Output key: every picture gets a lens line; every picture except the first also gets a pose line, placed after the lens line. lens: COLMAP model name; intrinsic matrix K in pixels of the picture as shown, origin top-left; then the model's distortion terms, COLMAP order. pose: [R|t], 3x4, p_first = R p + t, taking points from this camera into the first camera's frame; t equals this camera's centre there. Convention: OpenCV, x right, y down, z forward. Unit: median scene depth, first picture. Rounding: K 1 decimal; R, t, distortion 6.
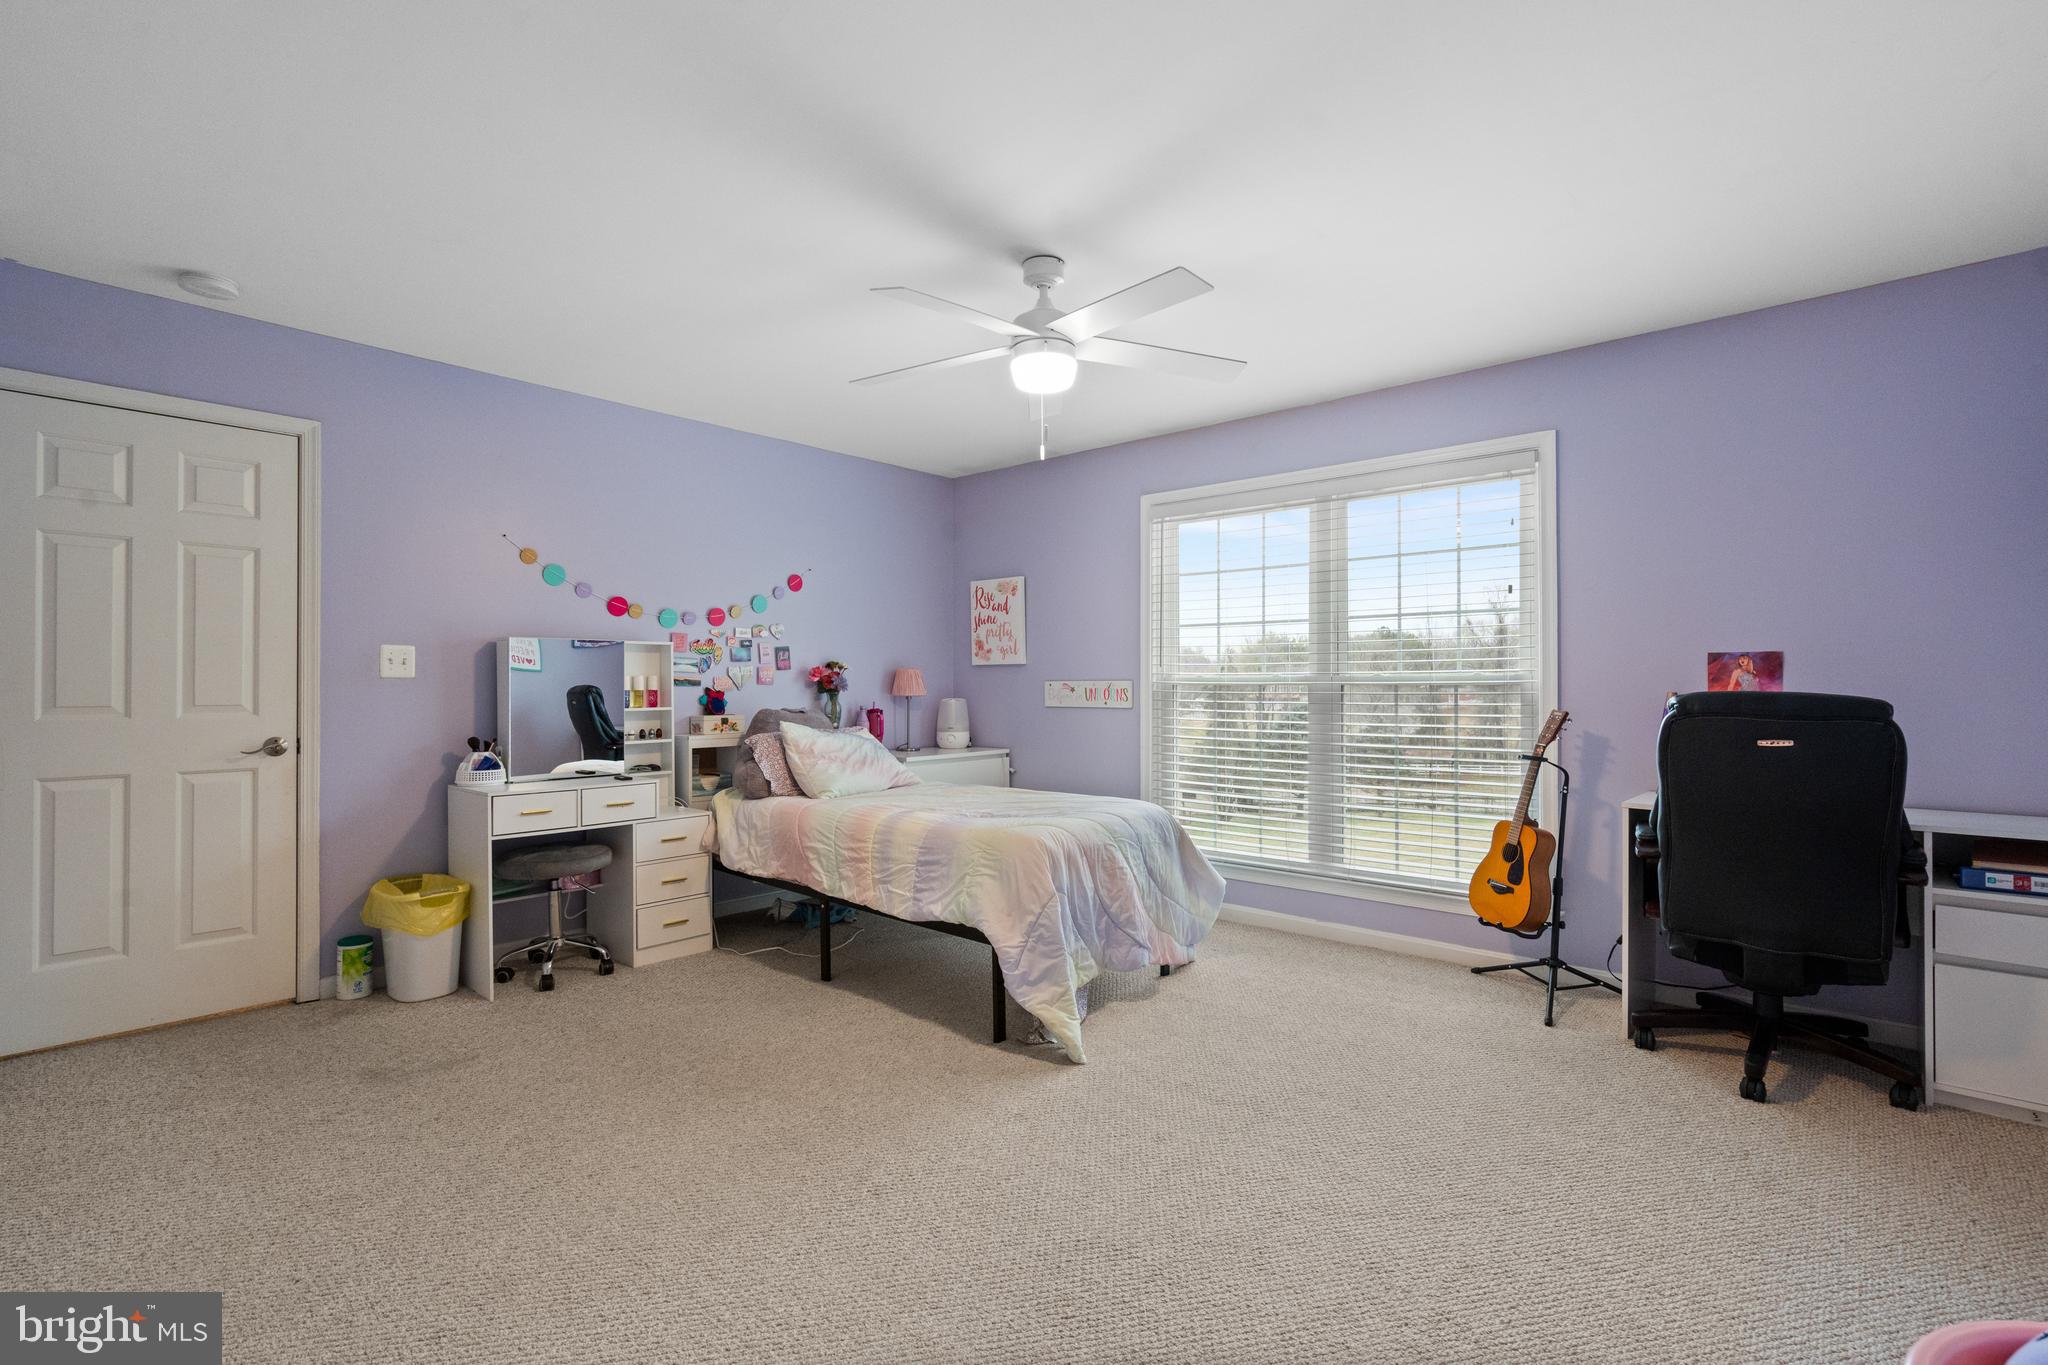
lens RADIAL K [[938.6, 0, 1024.0], [0, 938.6, 682.5], [0, 0, 1]] dist [-0.003084, -0.000078]
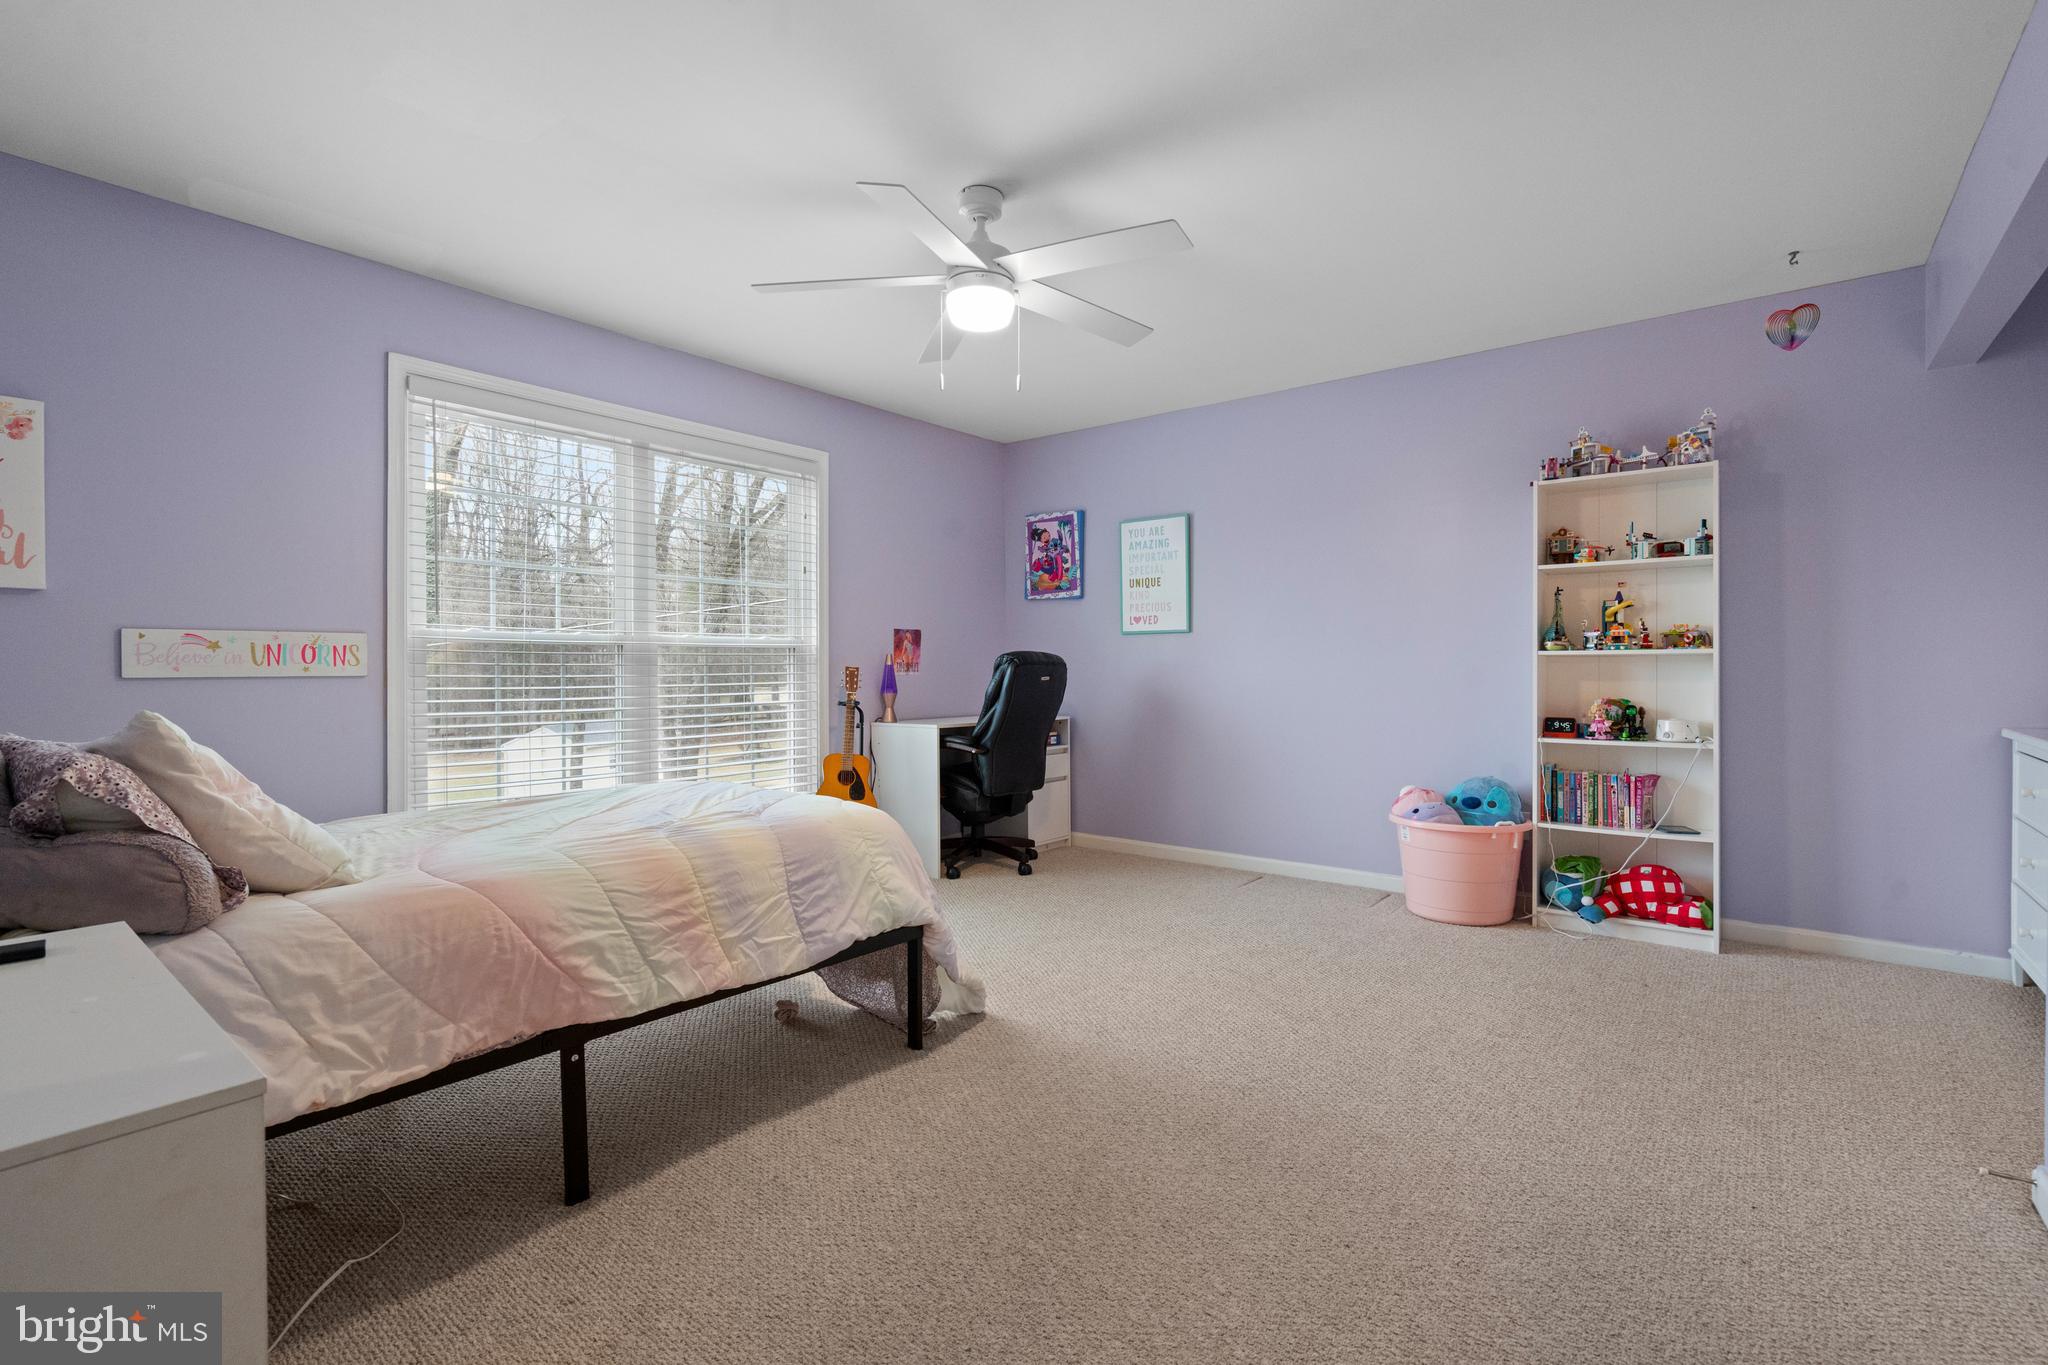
lens RADIAL K [[916.2, 0, 1024.0], [0, 916.2, 682.5], [0, 0, 1]] dist [0.000267, 0.000153]
pose [[-0.060327, -0.015528, 0.998058, -0.737611], [0.000716, 0.999878, 0.015599, 0.030360], [-0.998178, 0.001655, -0.060309, 0.811225]]
